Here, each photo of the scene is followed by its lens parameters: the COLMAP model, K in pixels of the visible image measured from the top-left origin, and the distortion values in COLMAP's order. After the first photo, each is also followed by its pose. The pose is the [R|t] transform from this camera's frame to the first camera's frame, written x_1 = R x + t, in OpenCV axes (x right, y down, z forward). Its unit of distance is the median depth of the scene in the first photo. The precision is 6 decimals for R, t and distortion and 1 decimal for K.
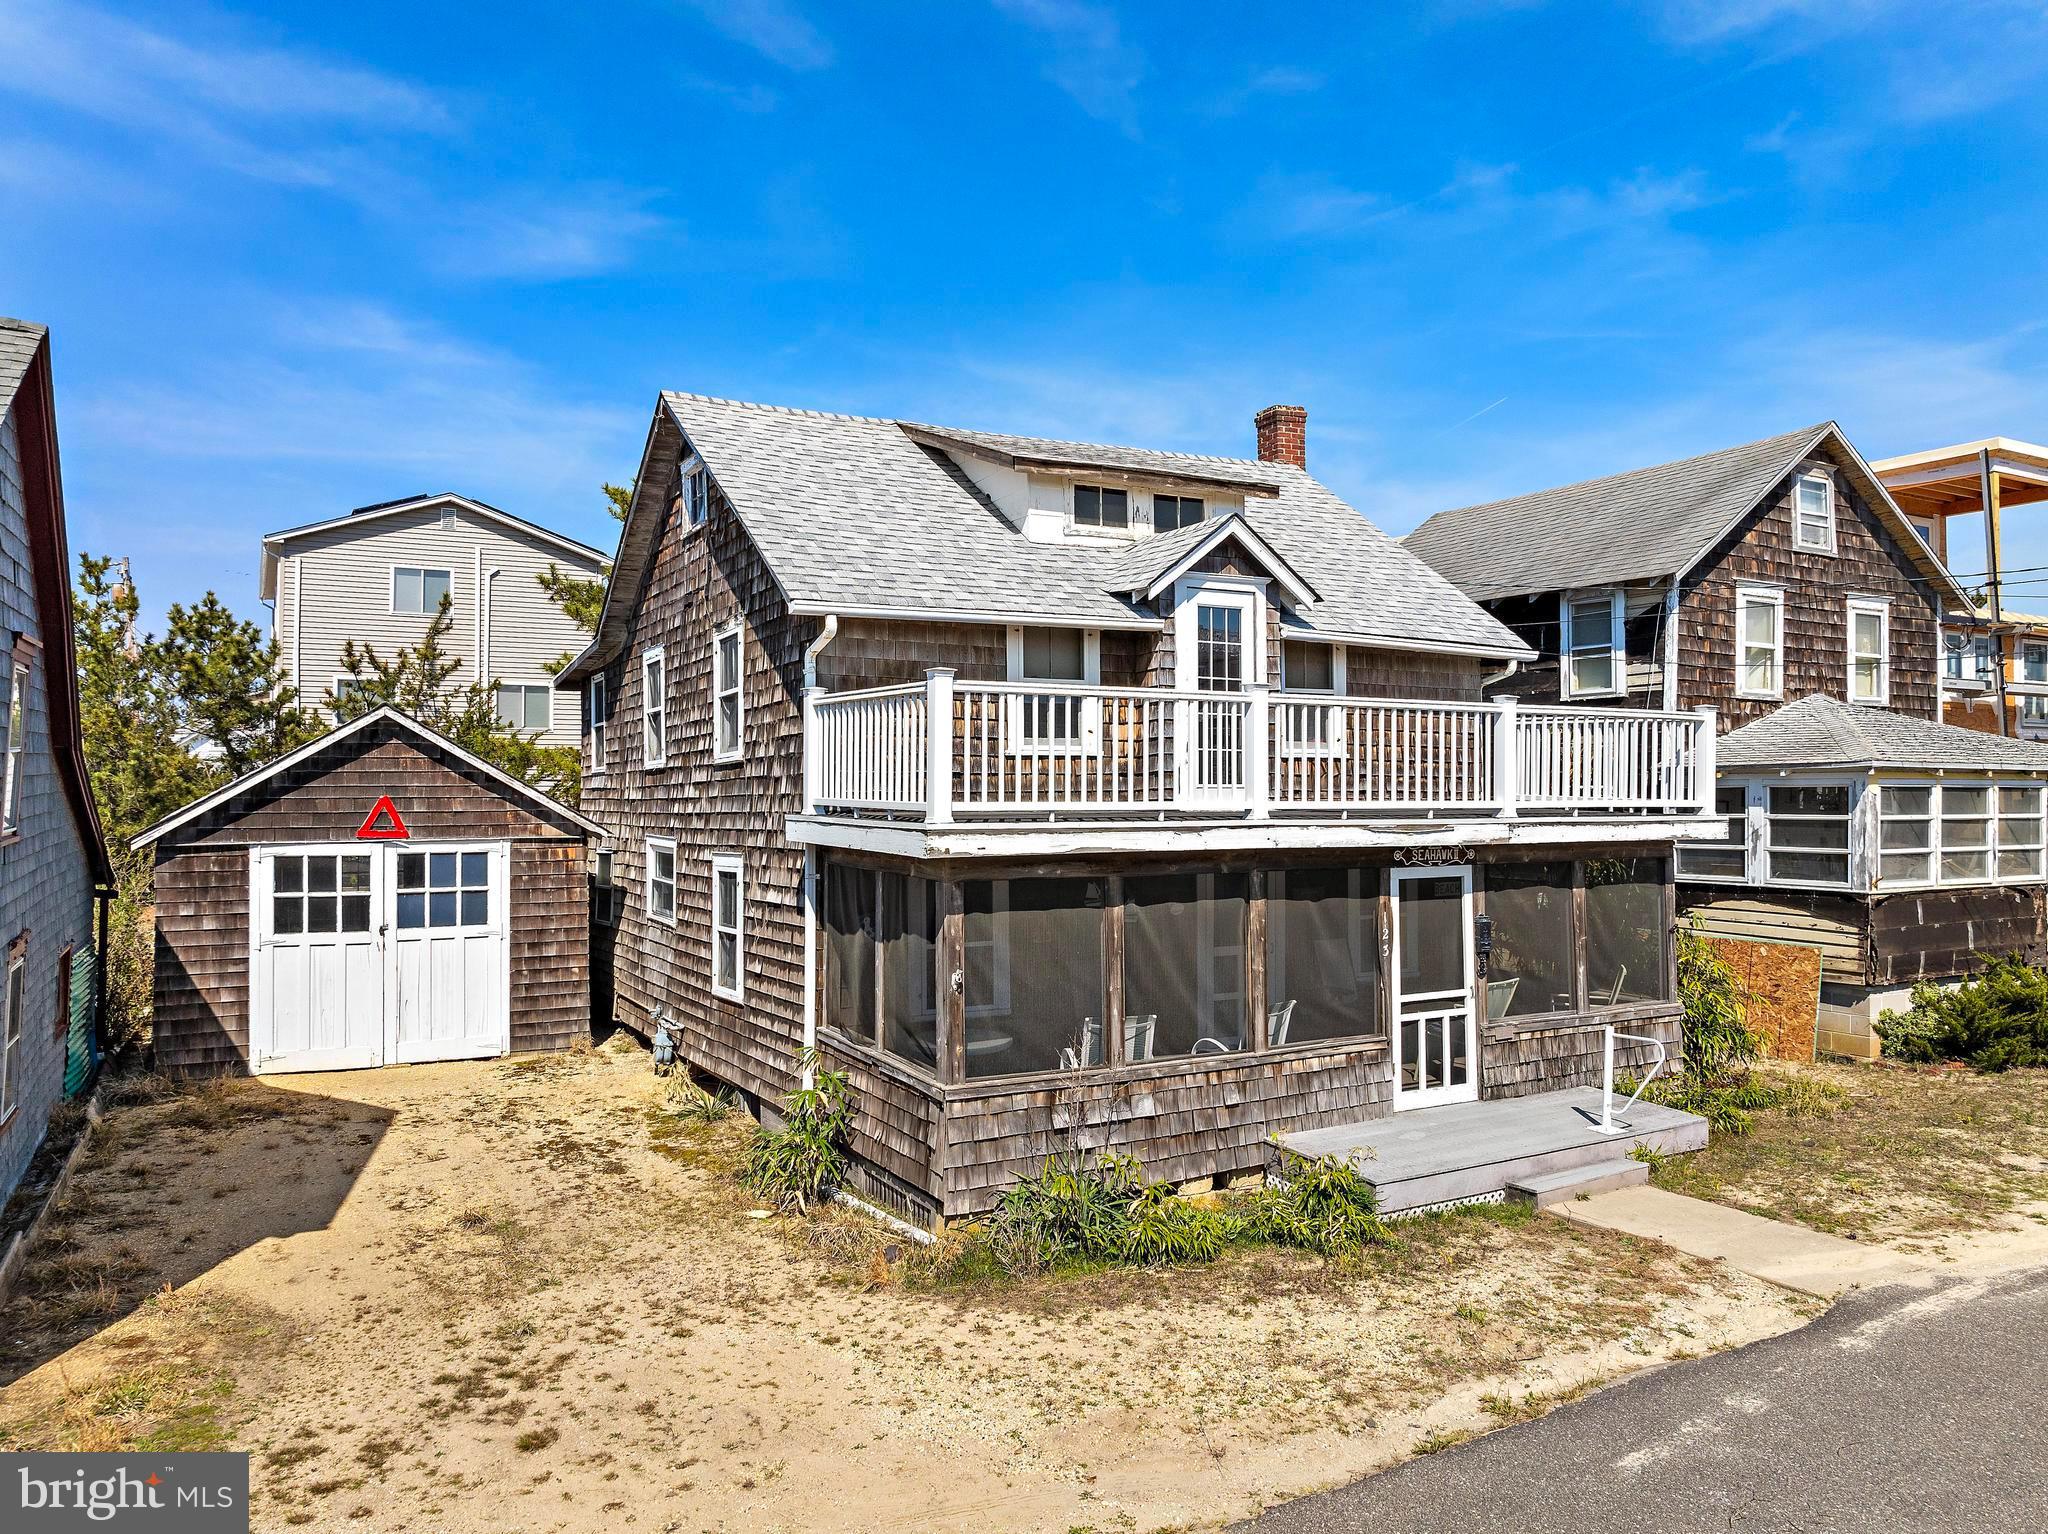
lens RADIAL K [[1445.5, 0, 1024.0], [0, 1445.5, 767.0], [0, 0, 1]] dist [-0.045212, 0.010020]
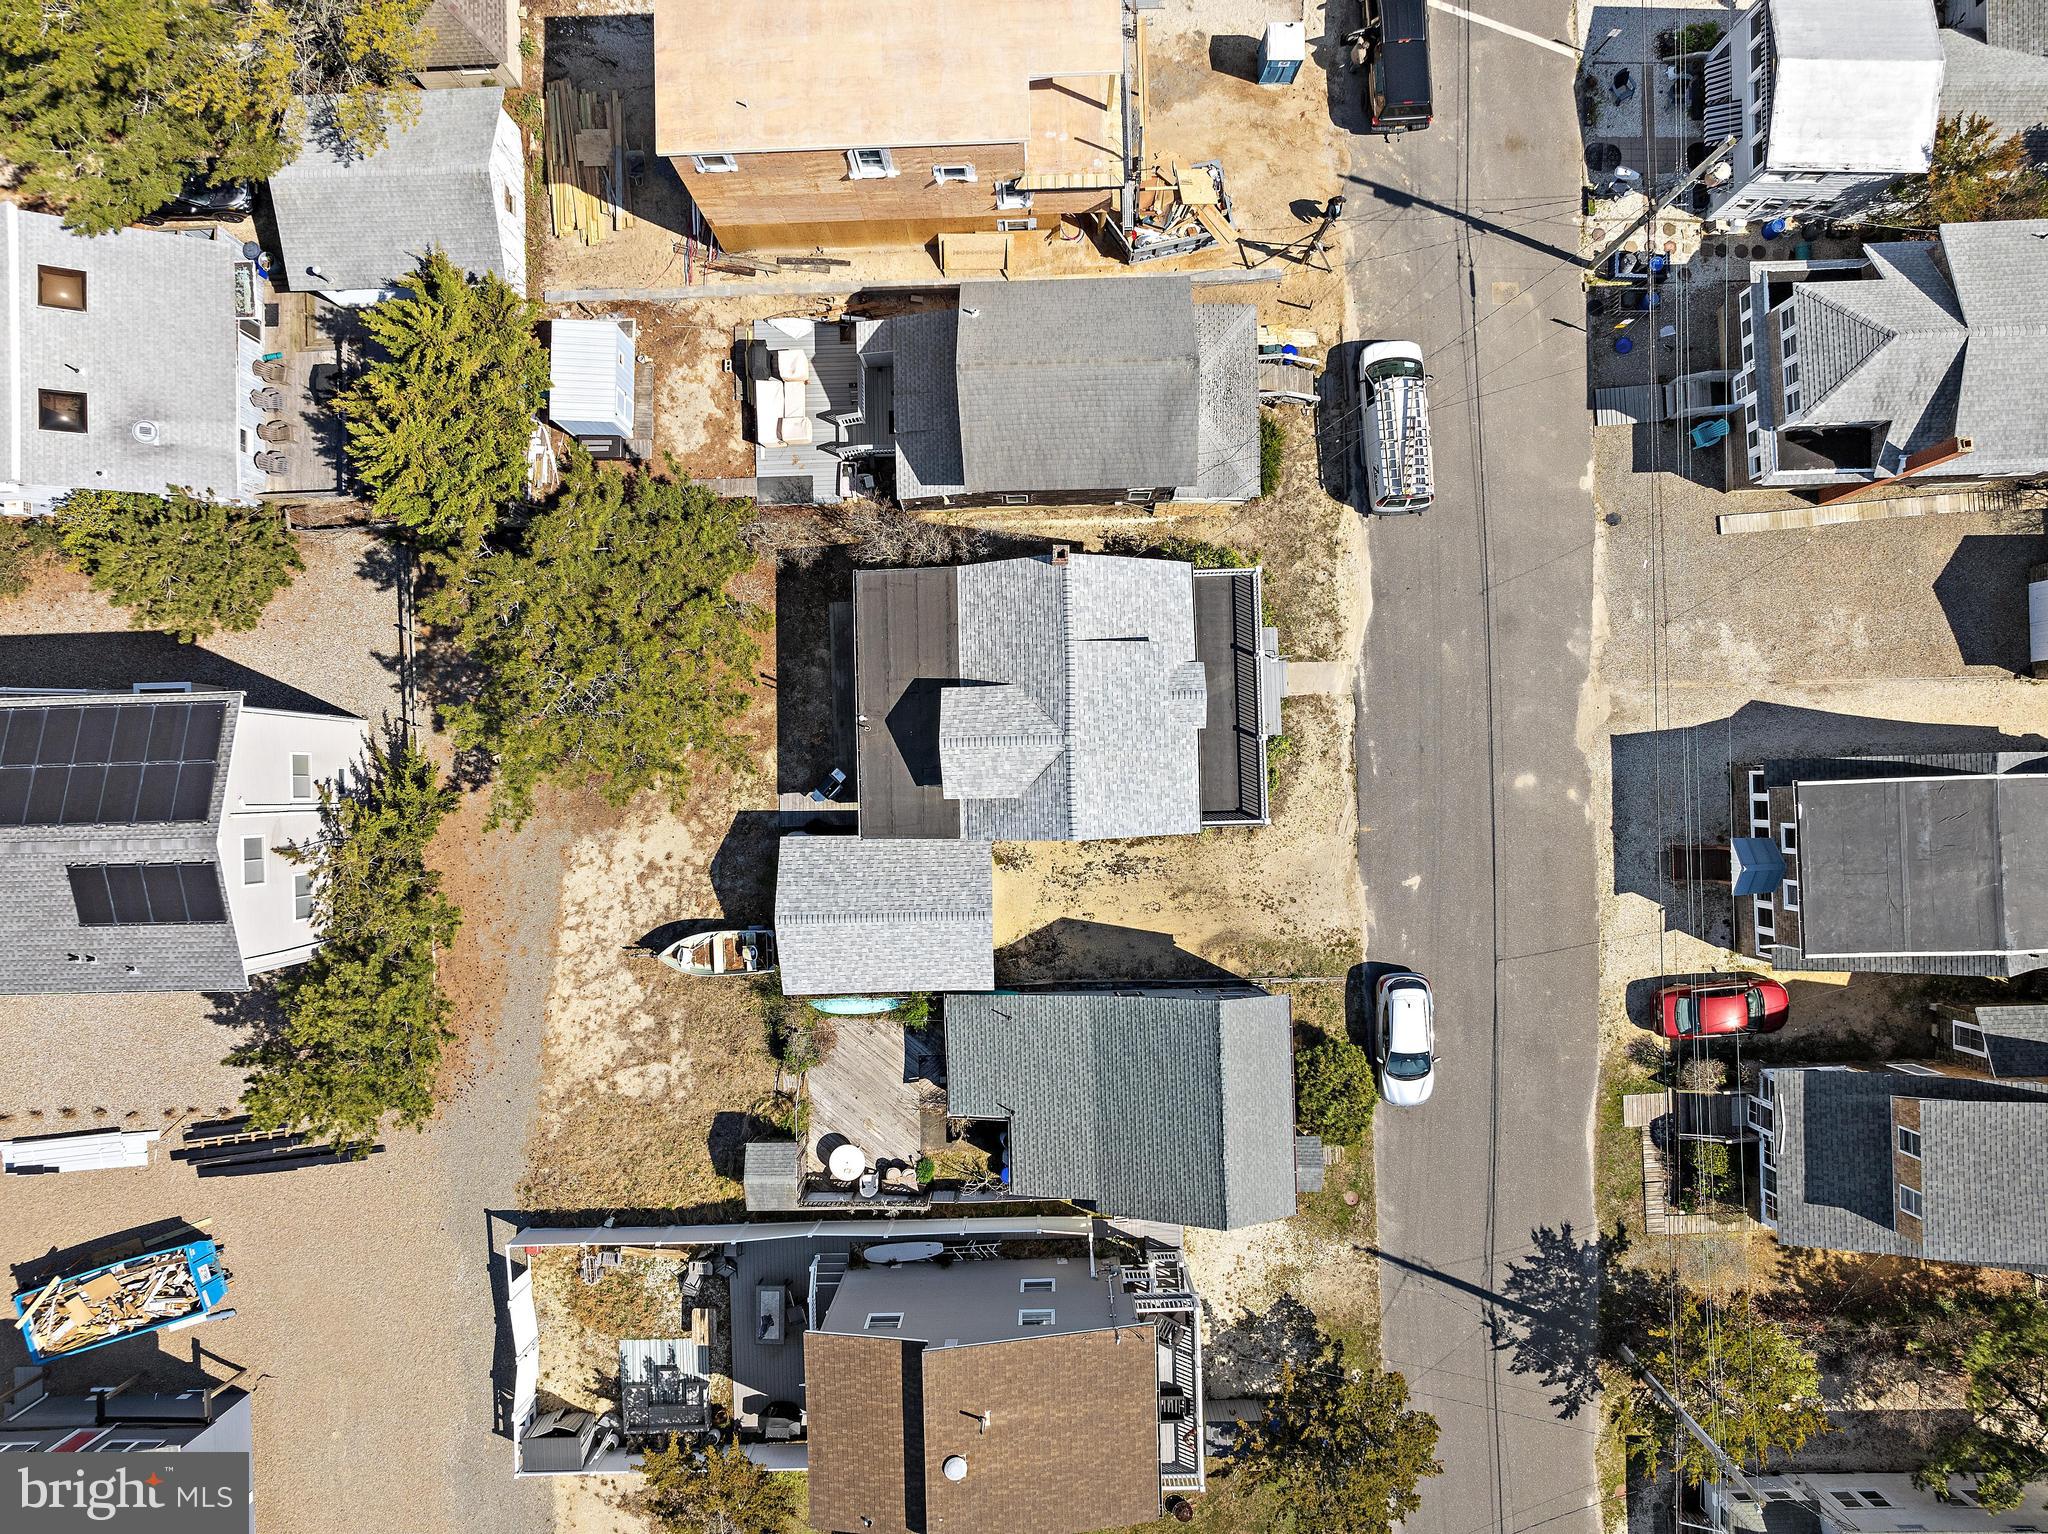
lens RADIAL K [[1445.5, 0, 1024.0], [0, 1445.5, 767.0], [0, 0, 1]] dist [-0.045212, 0.010020]
pose [[0.453511, -0.891223, 0.007103, -0.231669], [0.001156, 0.008558, 0.999963, -3.743554], [-0.891250, -0.453485, 0.004912, 1.385969]]
